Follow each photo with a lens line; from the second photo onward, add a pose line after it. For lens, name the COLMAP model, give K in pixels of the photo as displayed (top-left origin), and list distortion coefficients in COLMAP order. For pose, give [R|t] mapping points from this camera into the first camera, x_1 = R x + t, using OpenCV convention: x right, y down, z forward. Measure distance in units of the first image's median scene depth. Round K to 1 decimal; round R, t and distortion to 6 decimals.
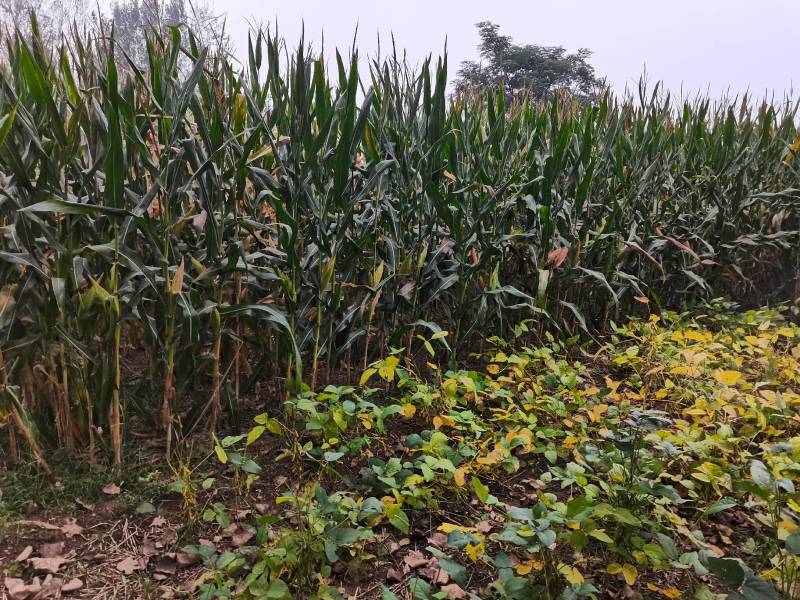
lens RADIAL K [[596.1, 0, 400.0], [0, 596.1, 300.0], [0, 0, 1]] dist [0.046016, -0.054105]
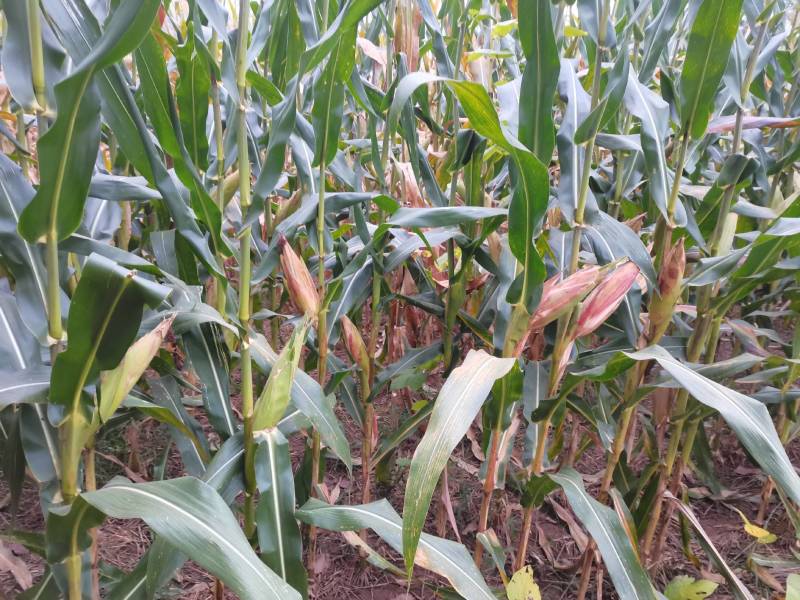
lens RADIAL K [[596.1, 0, 400.0], [0, 596.1, 300.0], [0, 0, 1]] dist [0.046016, -0.054105]
pose [[0.966002, 0.069992, -0.248882, 0.208053], [-0.056624, 0.996562, 0.060479, -0.069113], [0.252259, -0.044330, 0.966644, 0.596777]]
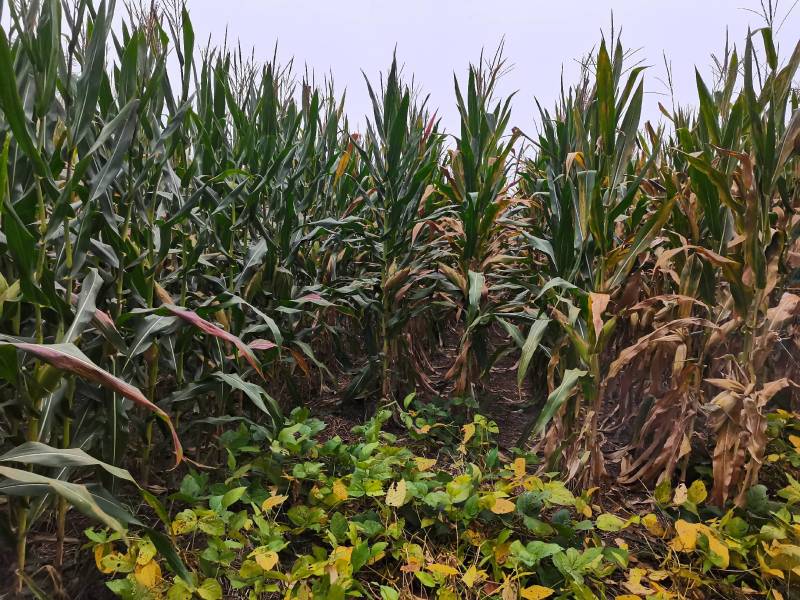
lens RADIAL K [[596.1, 0, 400.0], [0, 596.1, 300.0], [0, 0, 1]] dist [0.046016, -0.054105]
pose [[0.724474, -0.054559, 0.687139, 0.261674], [0.100364, 0.994589, -0.026846, -0.080355], [-0.681956, 0.088413, 0.726030, 0.570938]]
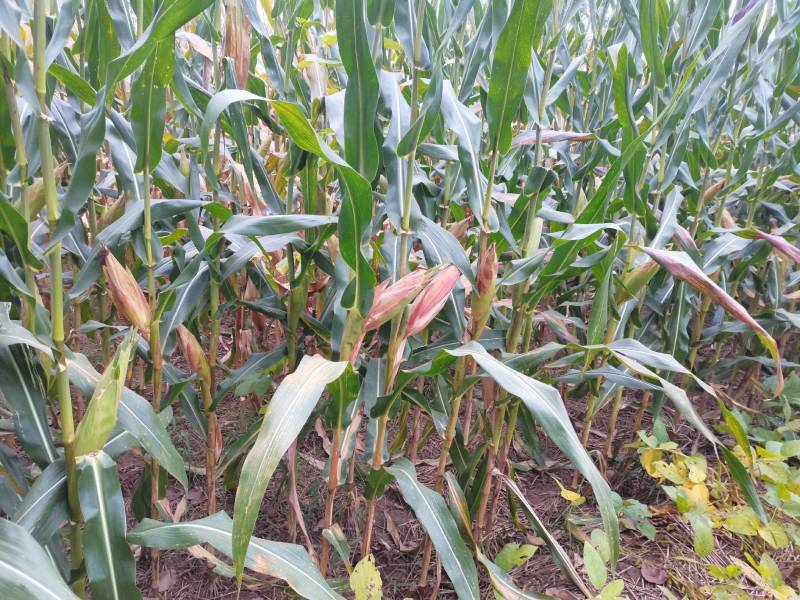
lens RADIAL K [[596.1, 0, 400.0], [0, 596.1, 300.0], [0, 0, 1]] dist [0.046016, -0.054105]
pose [[0.999297, 0.033602, -0.016642, 0.217771], [-0.032491, 0.997484, 0.063011, -0.075128], [0.018717, -0.062426, 0.997874, 0.591177]]
